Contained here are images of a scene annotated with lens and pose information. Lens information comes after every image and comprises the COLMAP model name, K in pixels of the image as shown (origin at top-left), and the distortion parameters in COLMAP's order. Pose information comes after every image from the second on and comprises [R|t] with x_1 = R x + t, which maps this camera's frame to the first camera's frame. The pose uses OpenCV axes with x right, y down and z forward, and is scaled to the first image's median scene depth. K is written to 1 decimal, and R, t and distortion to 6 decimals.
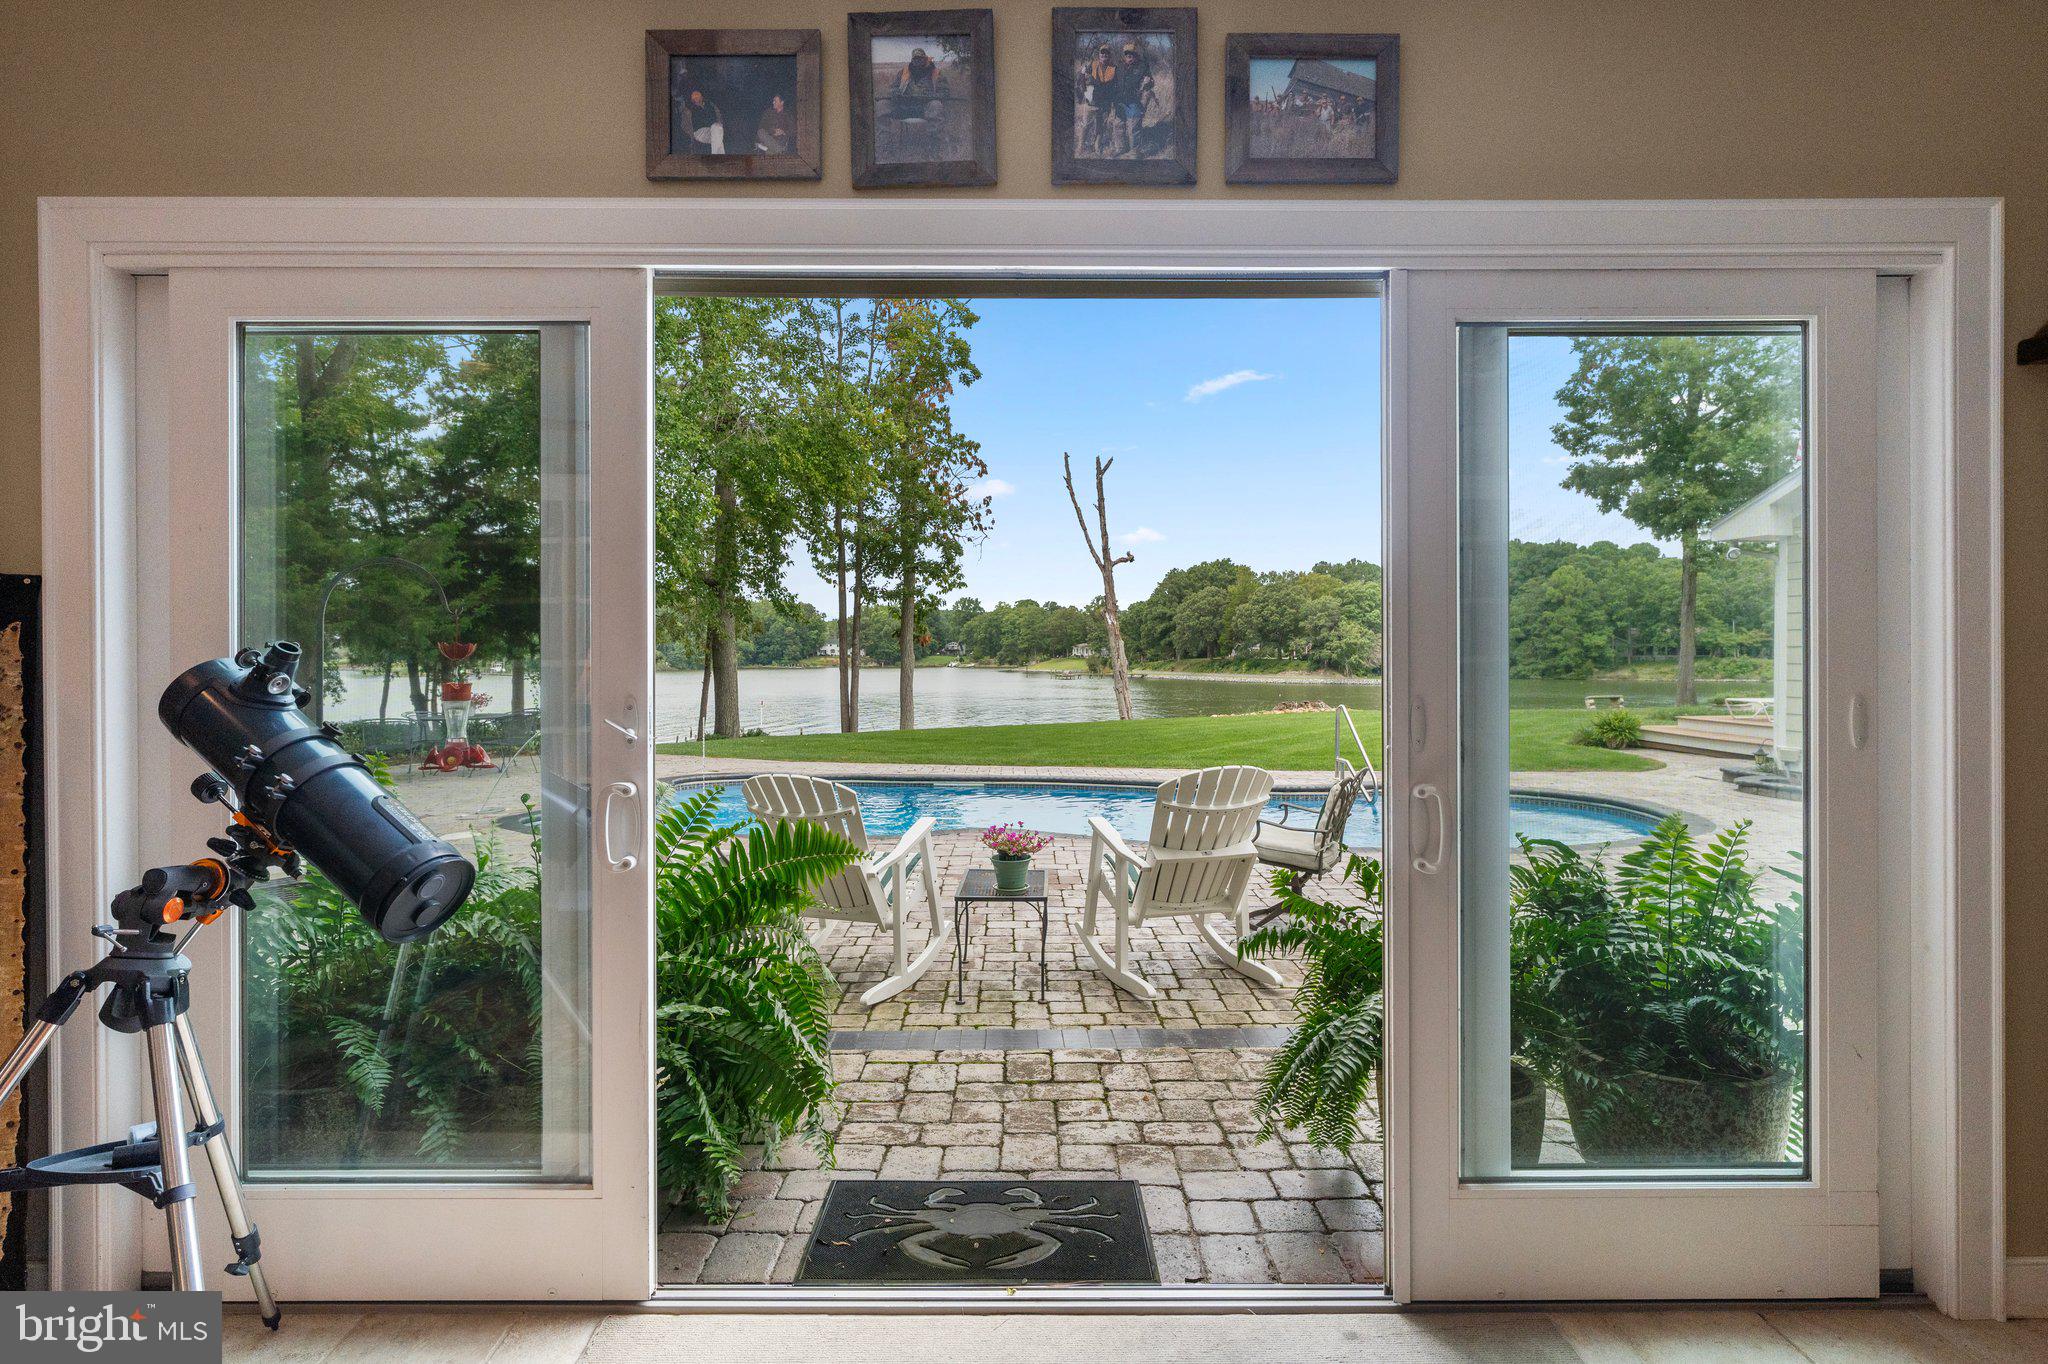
lens RADIAL K [[1062.6, 0, 1023.9], [0, 1062.6, 665.1], [0, 0, 1]] dist [-0.000183, -0.000023]
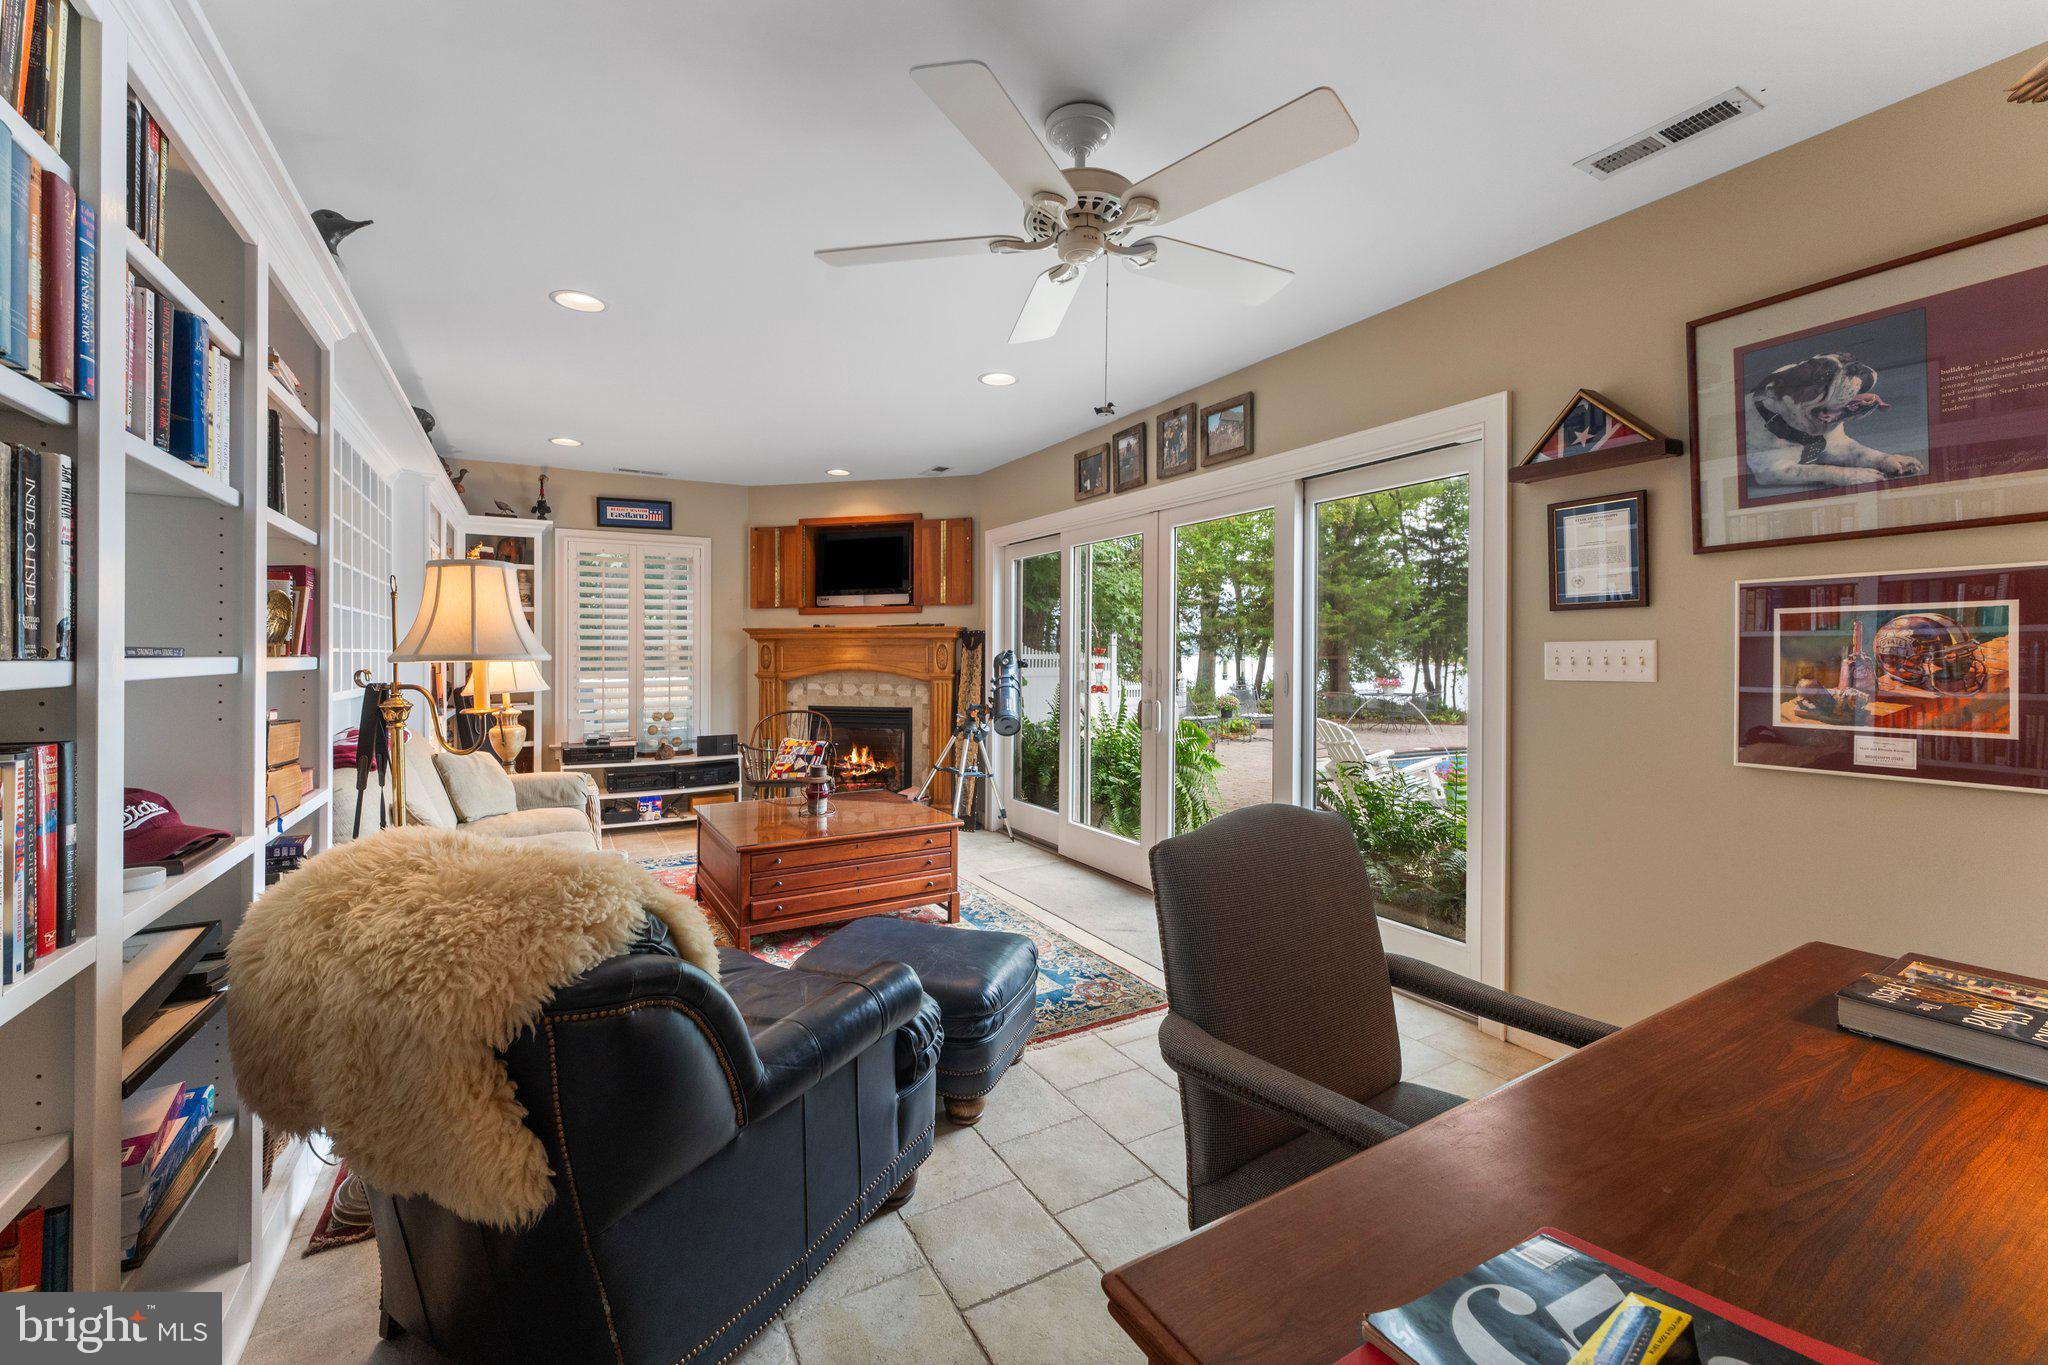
lens RADIAL K [[833.5, 0, 1021.3], [0, 833.5, 662.8], [0, 0, 1]] dist [-0.000317, -0.000688]
pose [[0.500990, 0.009756, -0.865398, 1.708813], [-0.007107, 0.999949, 0.007158, 0.004191], [0.865424, 0.002564, 0.501034, -0.375795]]
